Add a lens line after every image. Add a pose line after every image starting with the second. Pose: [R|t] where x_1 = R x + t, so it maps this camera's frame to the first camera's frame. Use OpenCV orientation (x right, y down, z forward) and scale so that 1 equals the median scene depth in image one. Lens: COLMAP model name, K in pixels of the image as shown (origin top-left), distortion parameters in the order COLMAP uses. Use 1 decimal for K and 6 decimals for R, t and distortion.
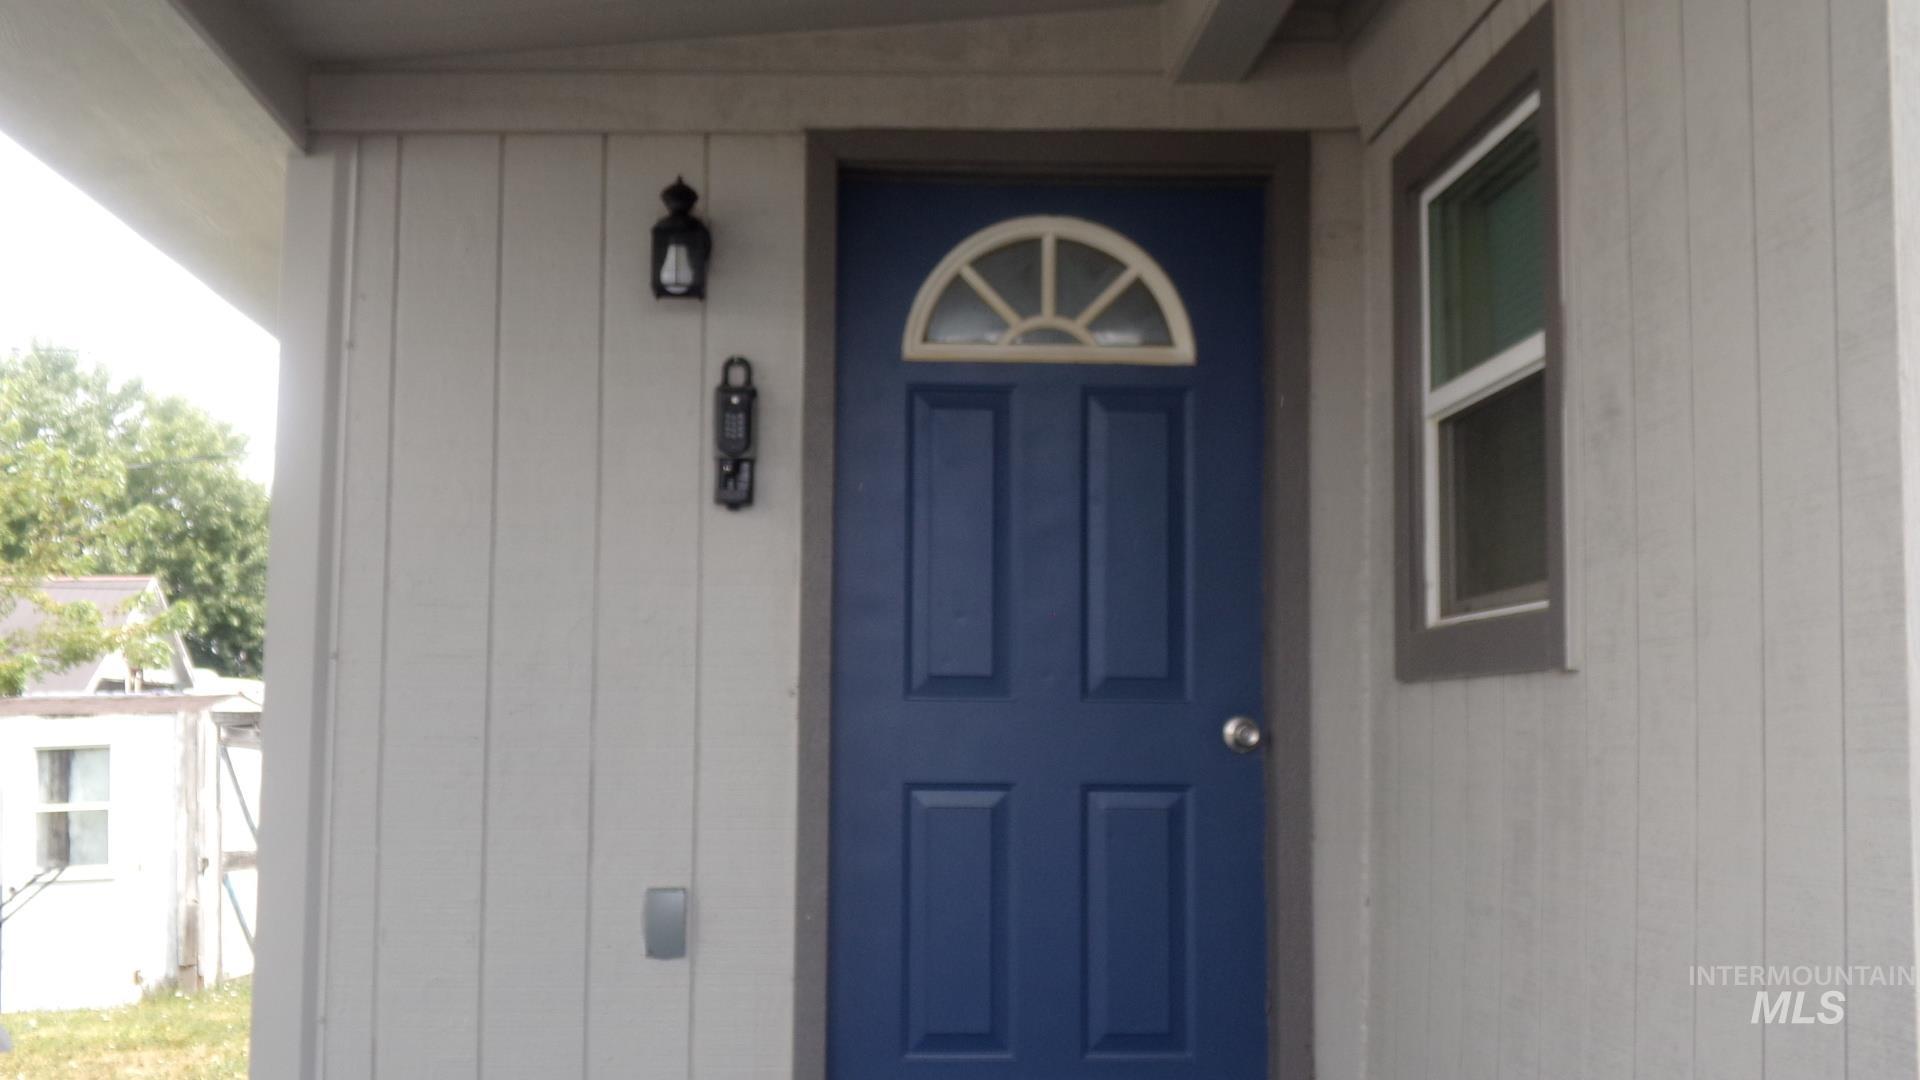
lens RADIAL K [[2152.0, 0, 945.9], [0, 2152.0, 554.6], [0, 0, 1]] dist [0.006597, -0.020612]
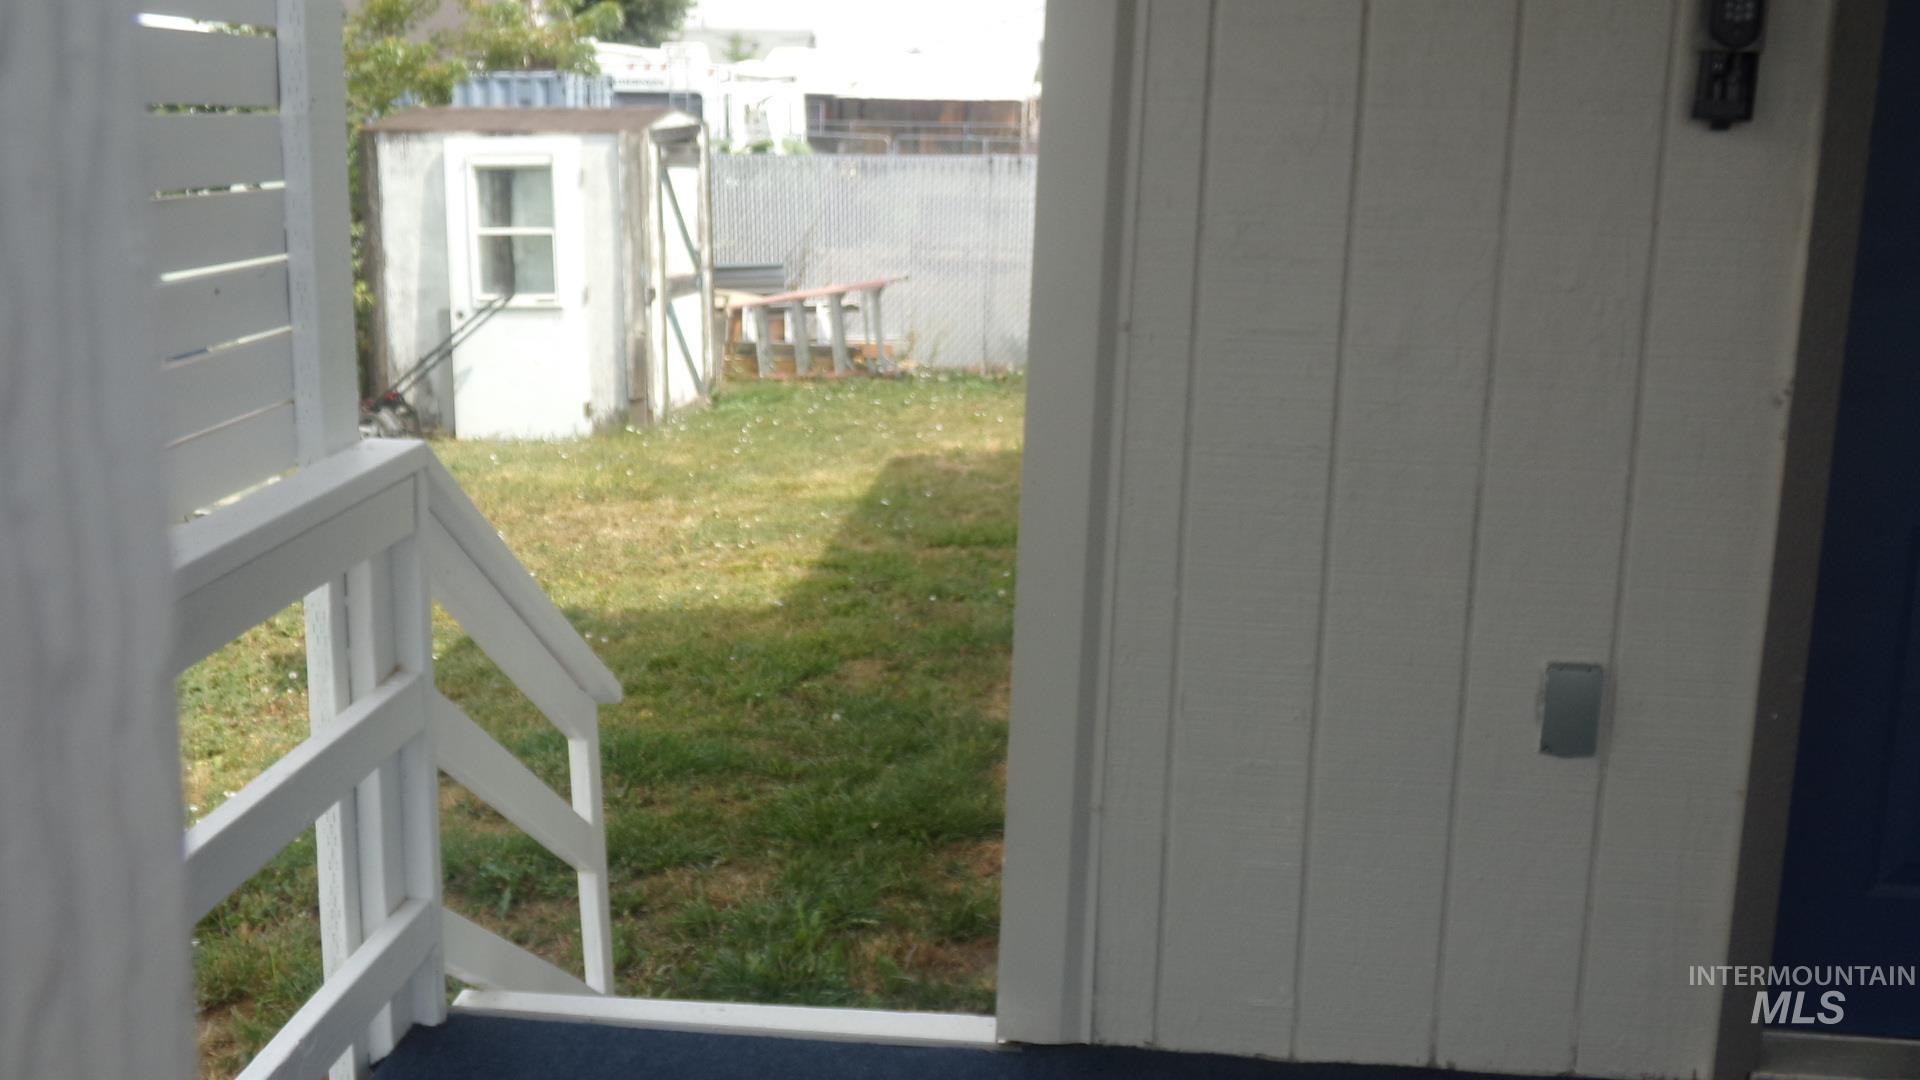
lens RADIAL K [[2152.0, 0, 945.9], [0, 2152.0, 554.6], [0, 0, 1]] dist [0.006597, -0.020612]
pose [[0.988186, 0.056880, -0.142310, -0.077189], [-0.012228, 0.954877, 0.296751, -0.029843], [0.152768, -0.291505, 0.944292, 0.096669]]
